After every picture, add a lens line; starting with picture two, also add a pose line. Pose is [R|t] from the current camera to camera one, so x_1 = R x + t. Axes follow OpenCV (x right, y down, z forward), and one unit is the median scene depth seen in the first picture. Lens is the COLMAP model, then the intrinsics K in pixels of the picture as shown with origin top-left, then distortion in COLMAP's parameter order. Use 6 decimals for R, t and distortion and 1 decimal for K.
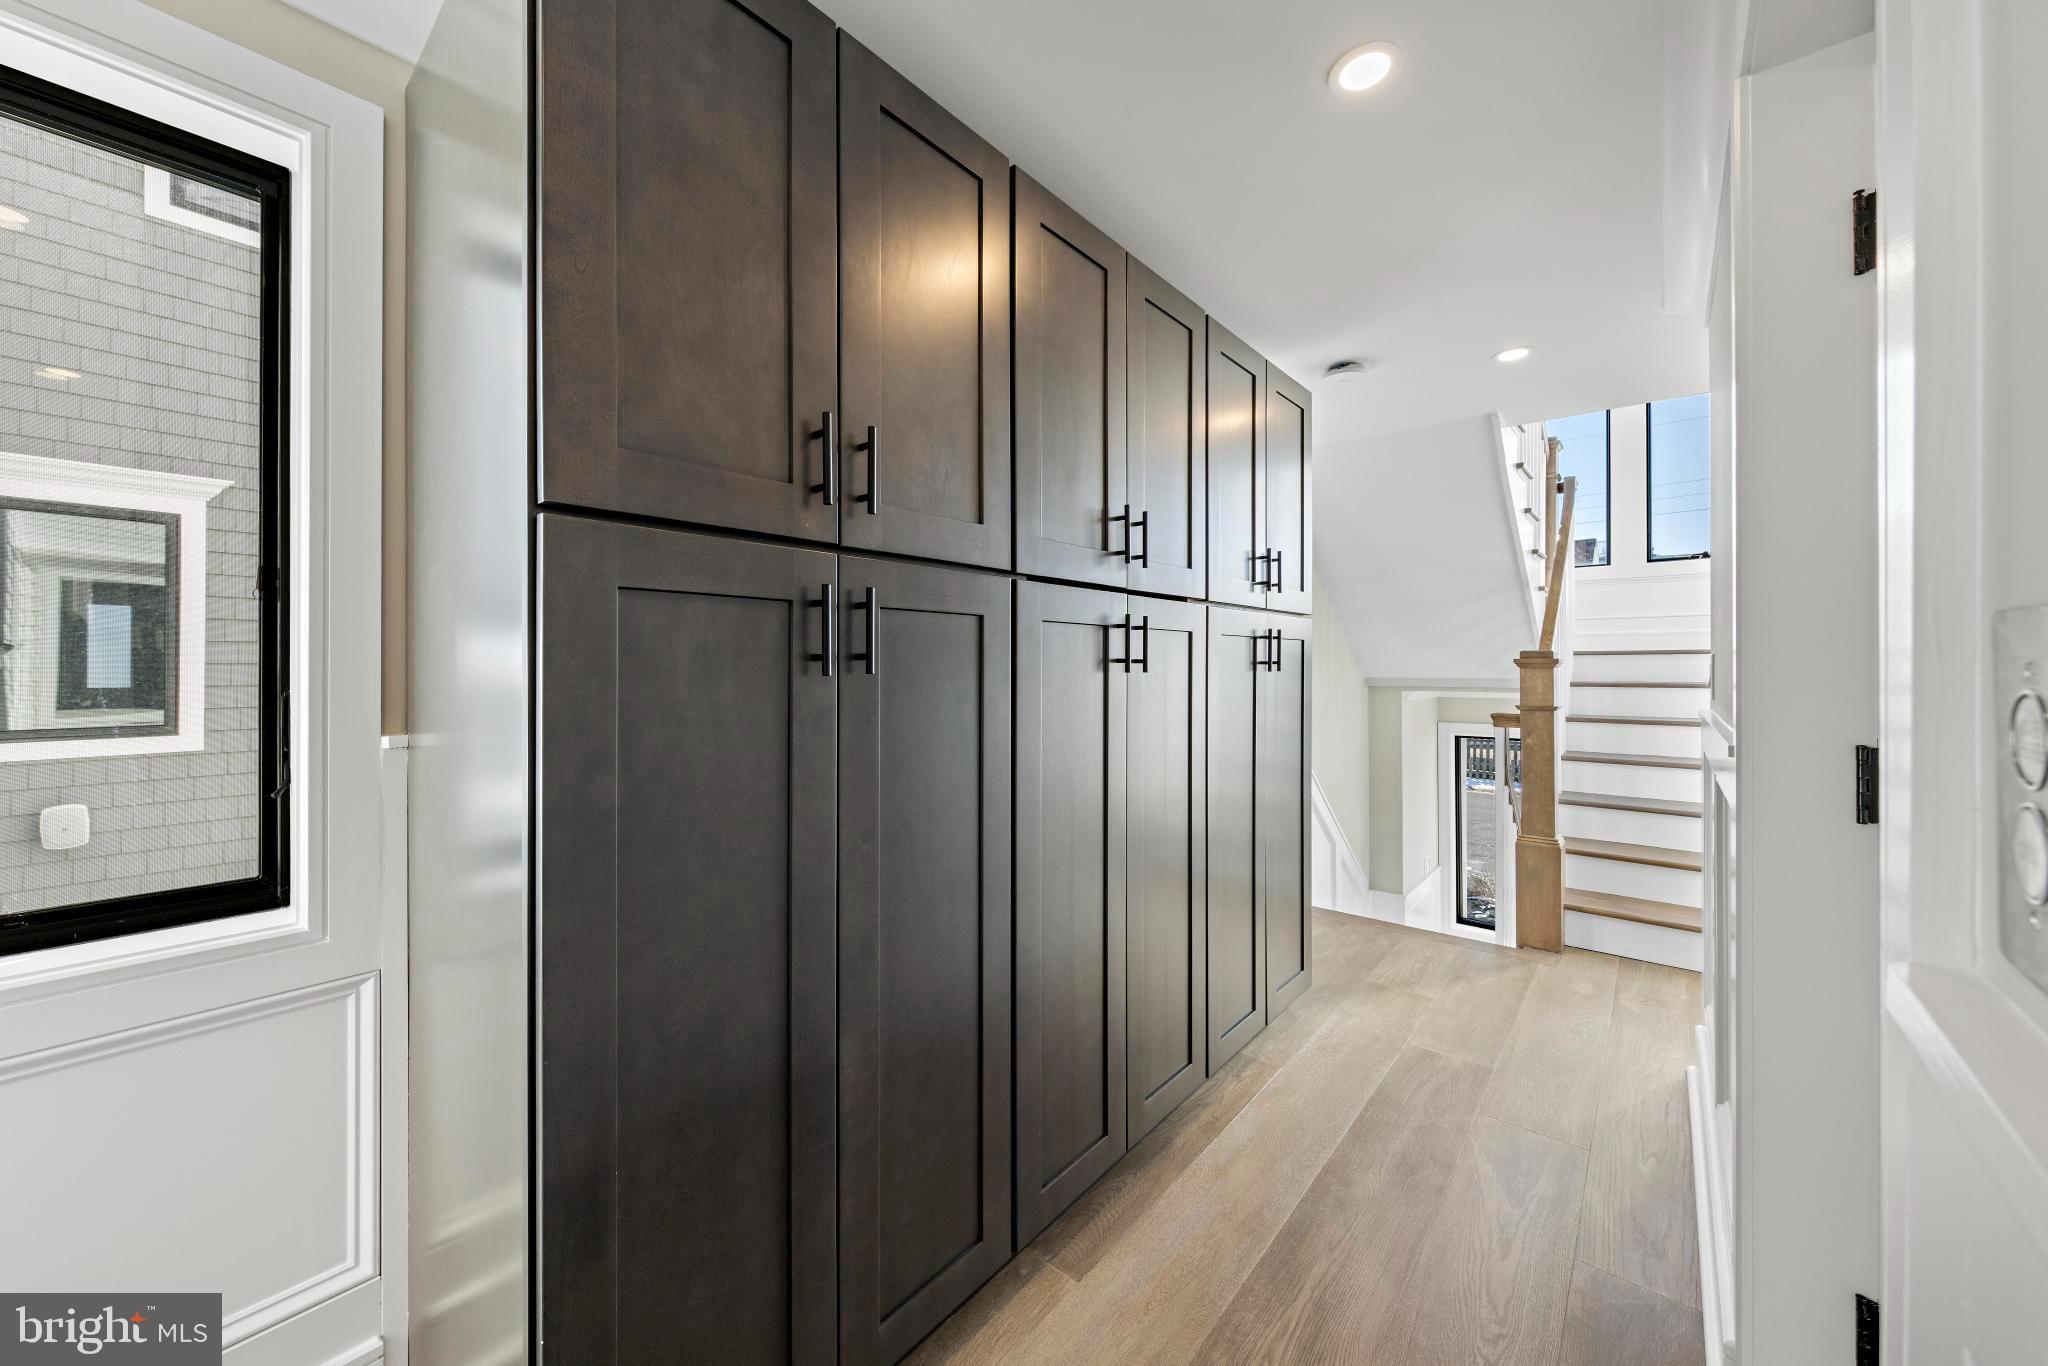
lens RADIAL K [[750.3, 0, 1030.6], [0, 750.3, 663.2], [0, 0, 1]] dist [0.005128, -0.000442]
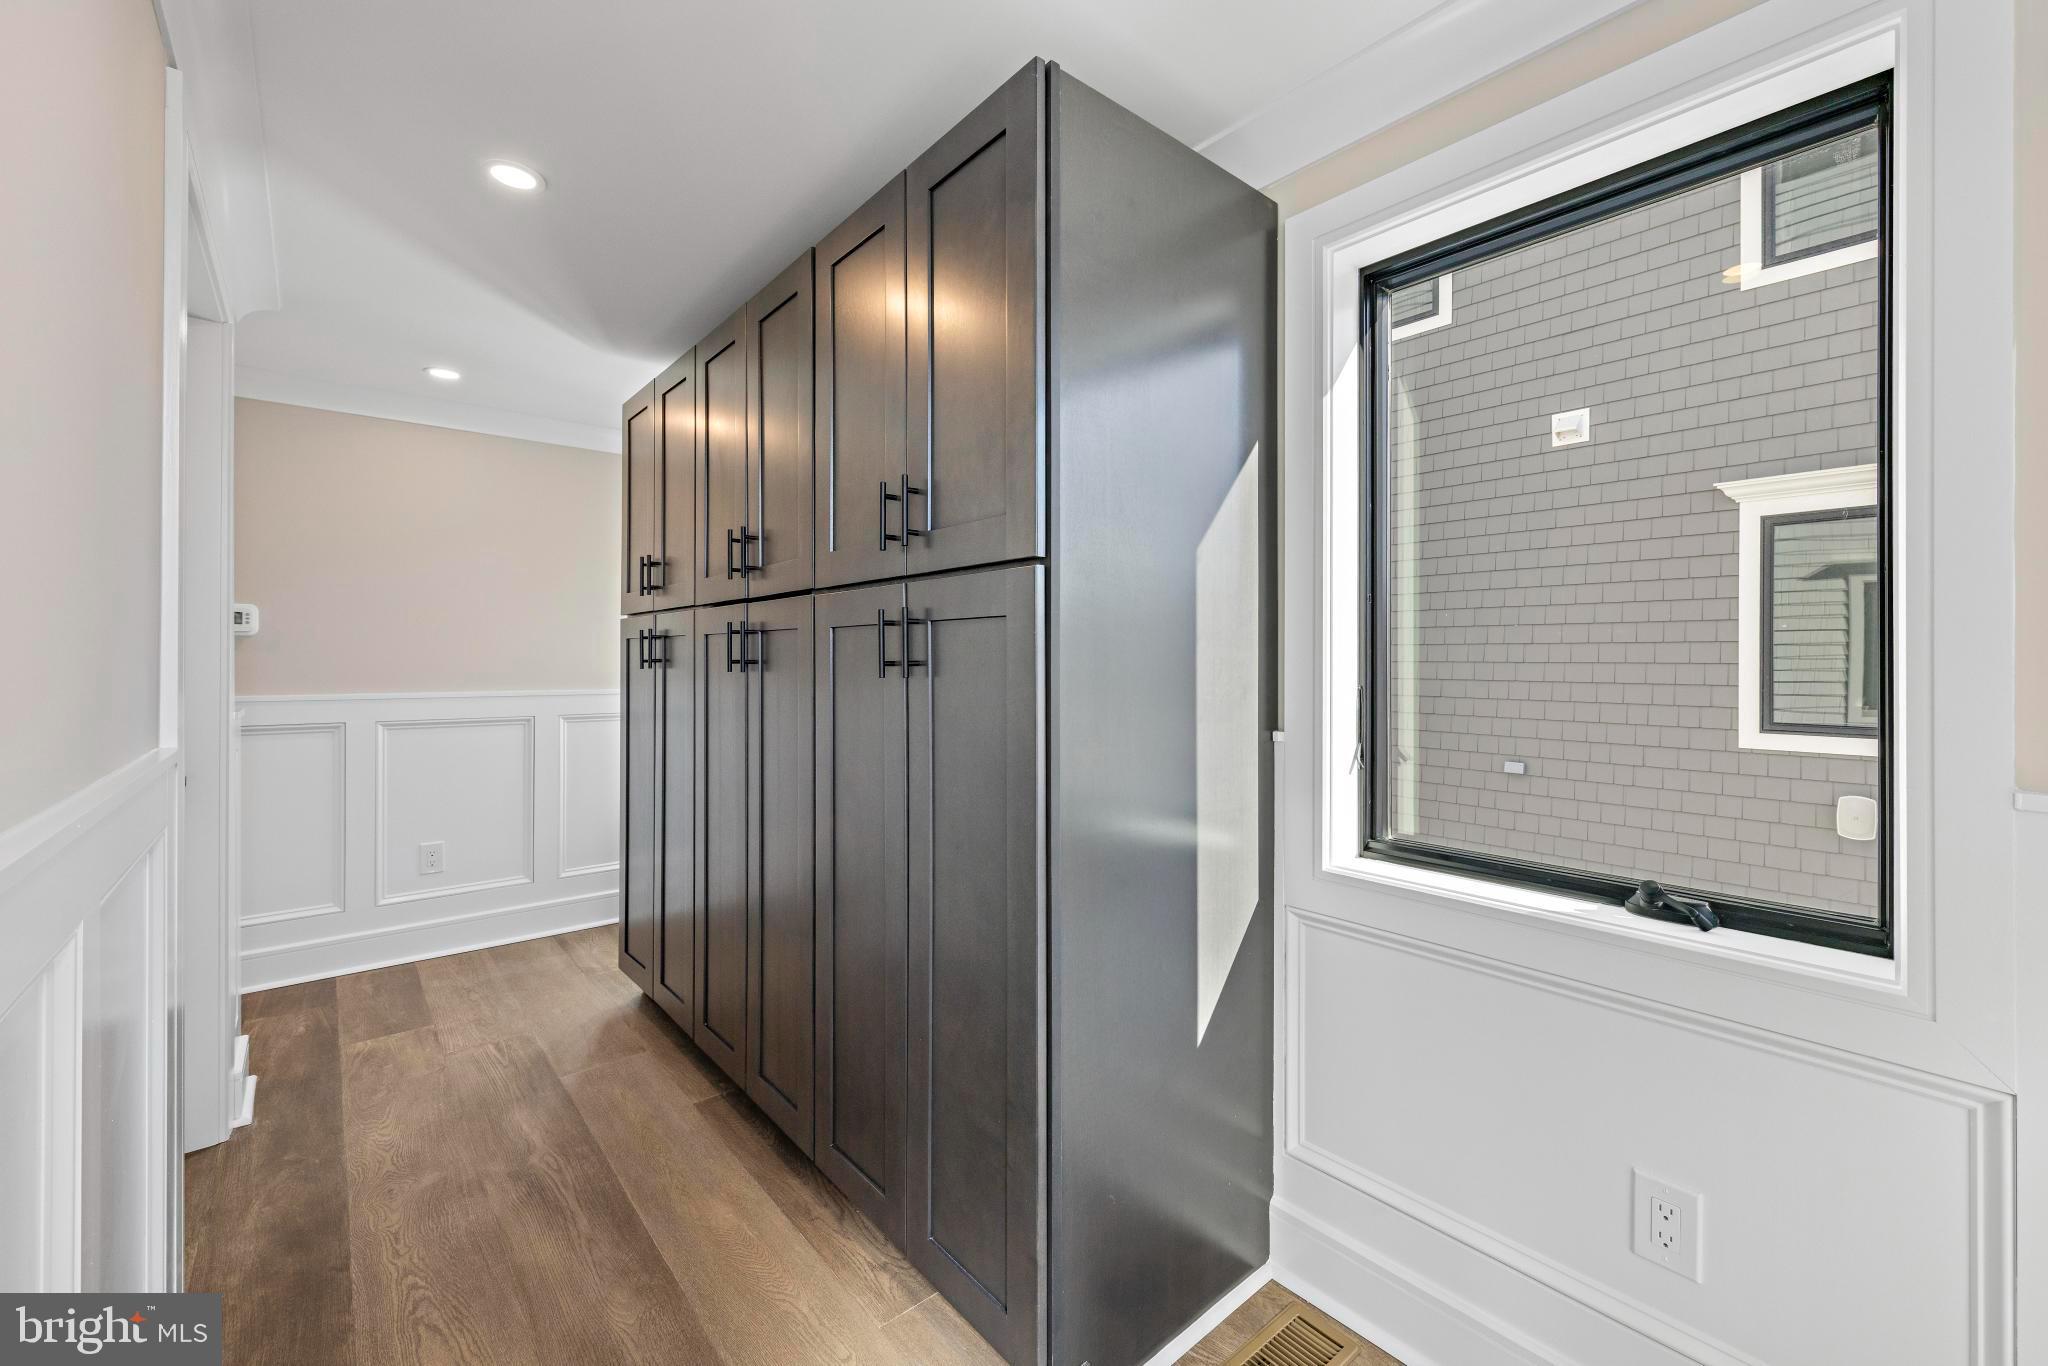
lens RADIAL K [[834.0, 0, 1030.4], [0, 834.0, 668.9], [0, 0, 1]] dist [0.002305, 0.000041]
pose [[-0.161702, 0.011851, -0.986768, 1.221929], [-0.001757, 0.999923, 0.012297, -0.008854], [0.986838, 0.003722, -0.161669, 1.532603]]
